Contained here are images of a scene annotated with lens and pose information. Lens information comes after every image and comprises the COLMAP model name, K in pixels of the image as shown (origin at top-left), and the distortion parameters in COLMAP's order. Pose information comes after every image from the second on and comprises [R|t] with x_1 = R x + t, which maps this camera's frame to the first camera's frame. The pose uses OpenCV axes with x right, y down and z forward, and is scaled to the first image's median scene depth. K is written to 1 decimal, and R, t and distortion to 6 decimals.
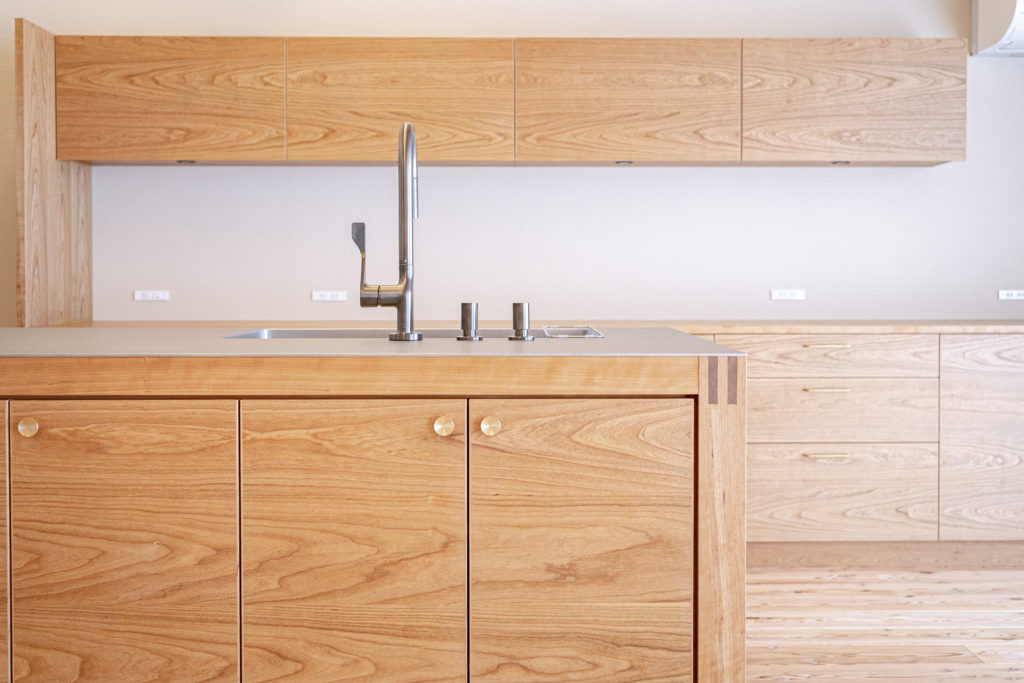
lens RADIAL K [[1064.5, 0, 512.6], [0, 1064.5, 315.0], [0, 0, 1]] dist [0.003795, -0.004393]
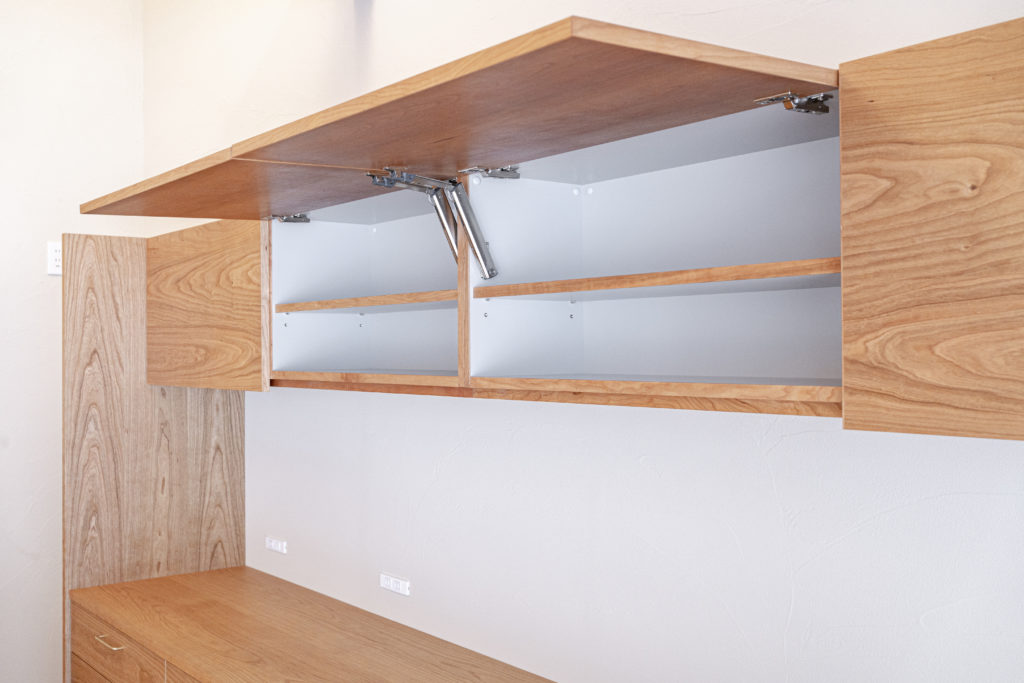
lens RADIAL K [[1069.8, 0, 512.0], [0, 1069.8, 341.5], [0, 0, 1]] dist [-0.003013, -0.002177]
pose [[0.597779, -0.009112, -0.801609, 0.426114], [-0.017782, 0.999539, -0.024622, -0.163888], [0.801464, 0.028973, 0.597341, 0.723701]]
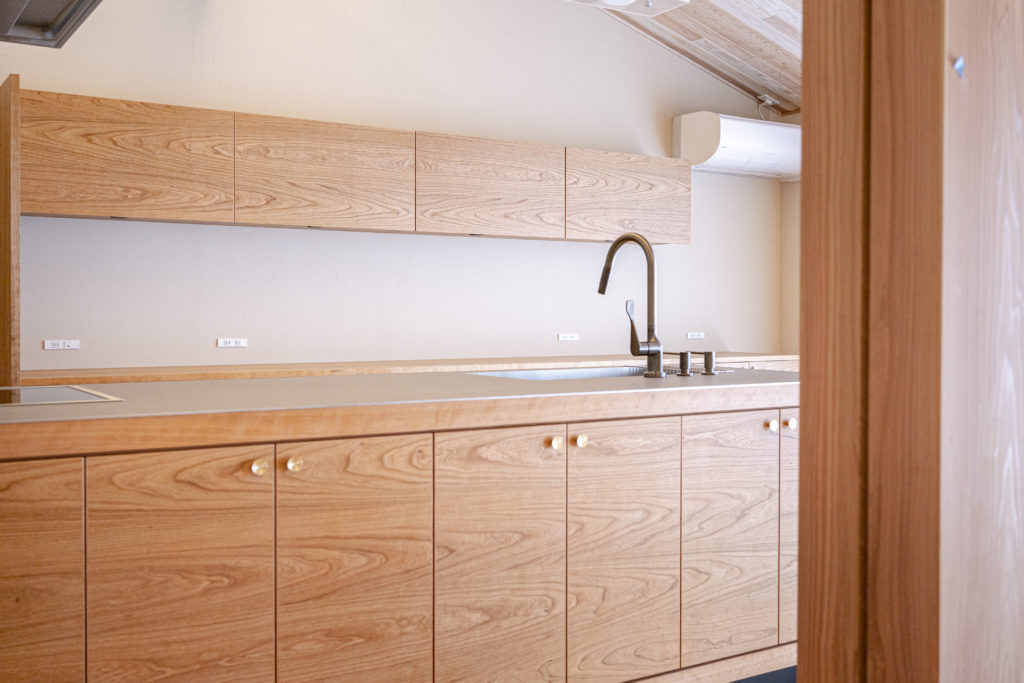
lens RADIAL K [[1069.8, 0, 512.0], [0, 1069.8, 341.5], [0, 0, 1]] dist [-0.003013, -0.002177]
pose [[0.844703, -0.012920, 0.535079, -0.569517], [0.015253, 0.999884, 0.000064, -0.016199], [-0.535018, 0.008107, 0.844802, -0.101669]]
